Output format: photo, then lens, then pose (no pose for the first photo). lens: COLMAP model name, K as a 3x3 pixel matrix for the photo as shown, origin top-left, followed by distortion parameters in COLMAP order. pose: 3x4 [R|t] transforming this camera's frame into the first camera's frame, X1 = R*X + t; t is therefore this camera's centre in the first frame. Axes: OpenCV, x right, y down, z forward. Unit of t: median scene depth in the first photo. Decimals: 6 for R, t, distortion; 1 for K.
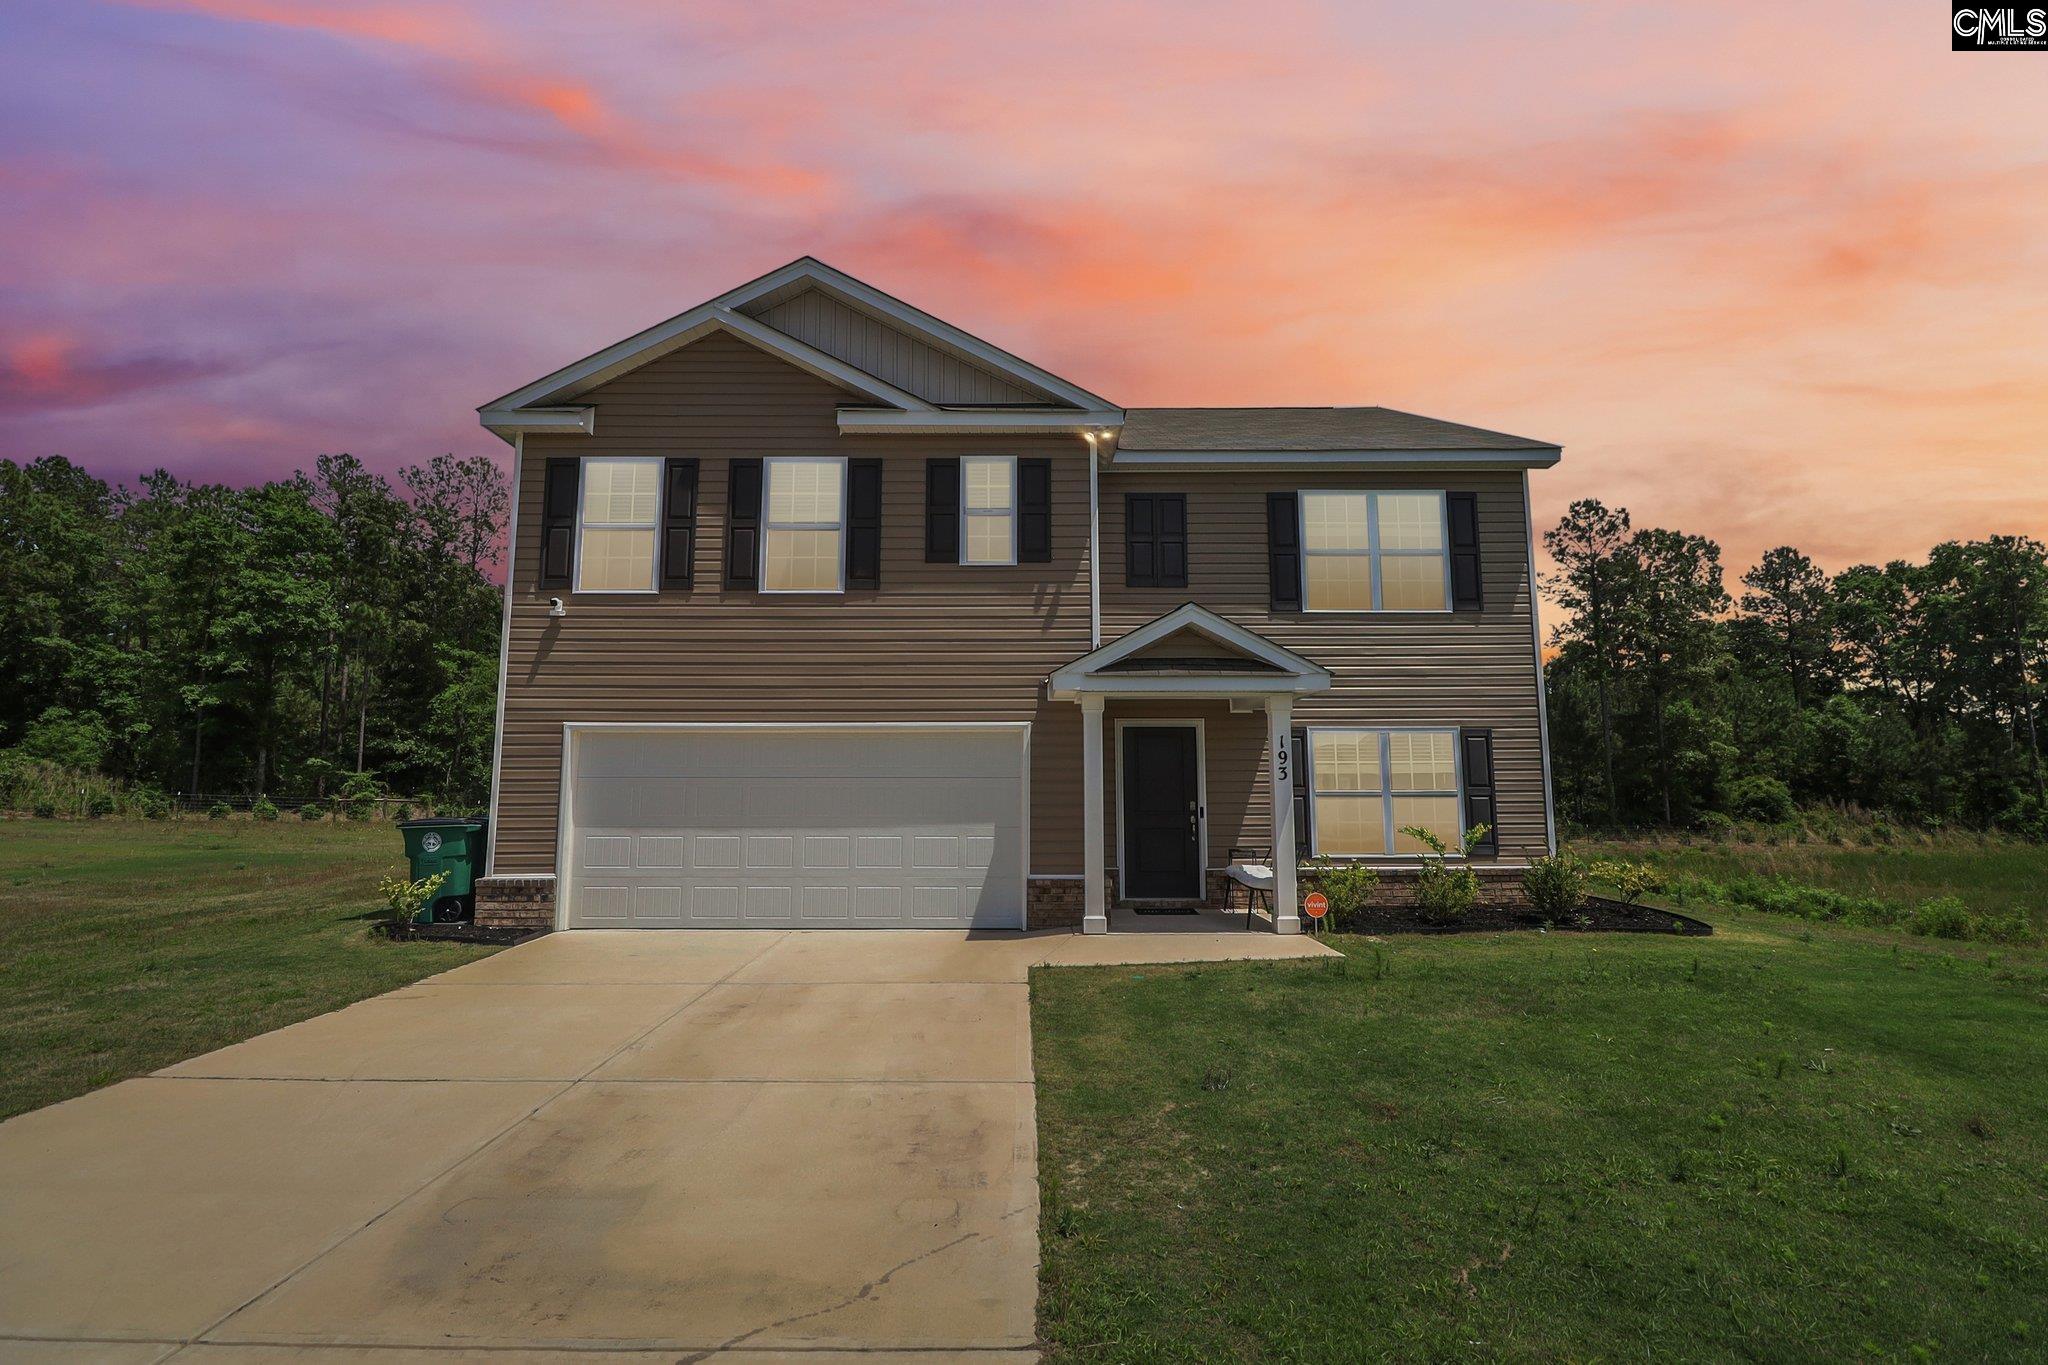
lens RADIAL K [[949.1, 0, 1022.6], [0, 949.1, 658.8], [0, 0, 1]] dist [0.002055, -0.012714]
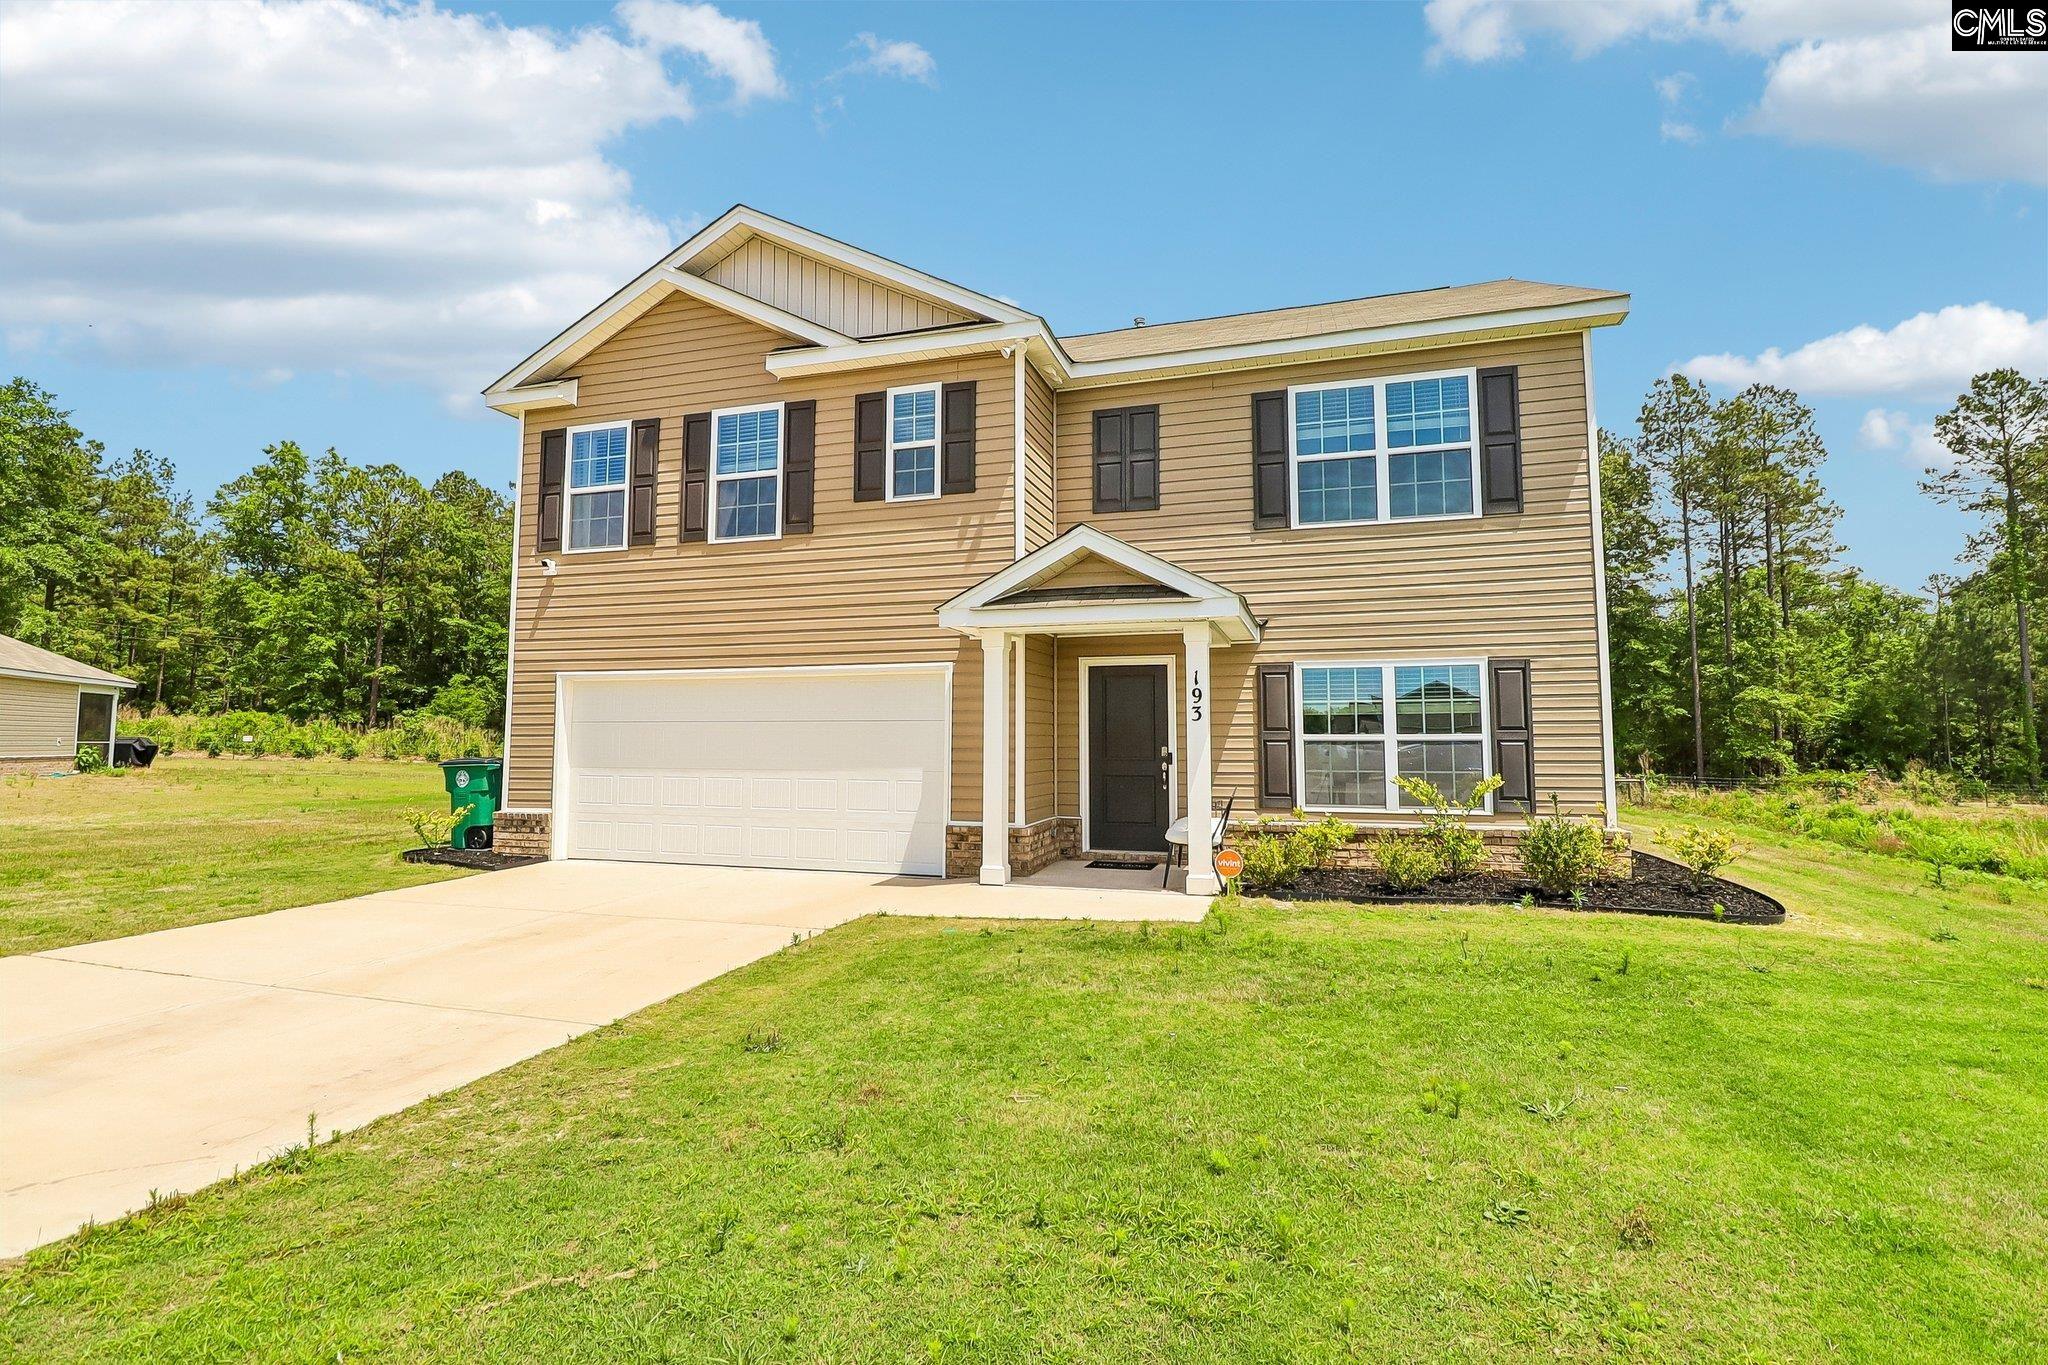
lens RADIAL K [[949.1, 0, 1022.6], [0, 949.1, 658.8], [0, 0, 1]] dist [0.002055, -0.012714]
pose [[0.954893, -0.023931, -0.295985, 0.346623], [0.039031, 0.998215, 0.045213, 0.022061], [0.294375, -0.054726, 0.954122, 0.108656]]
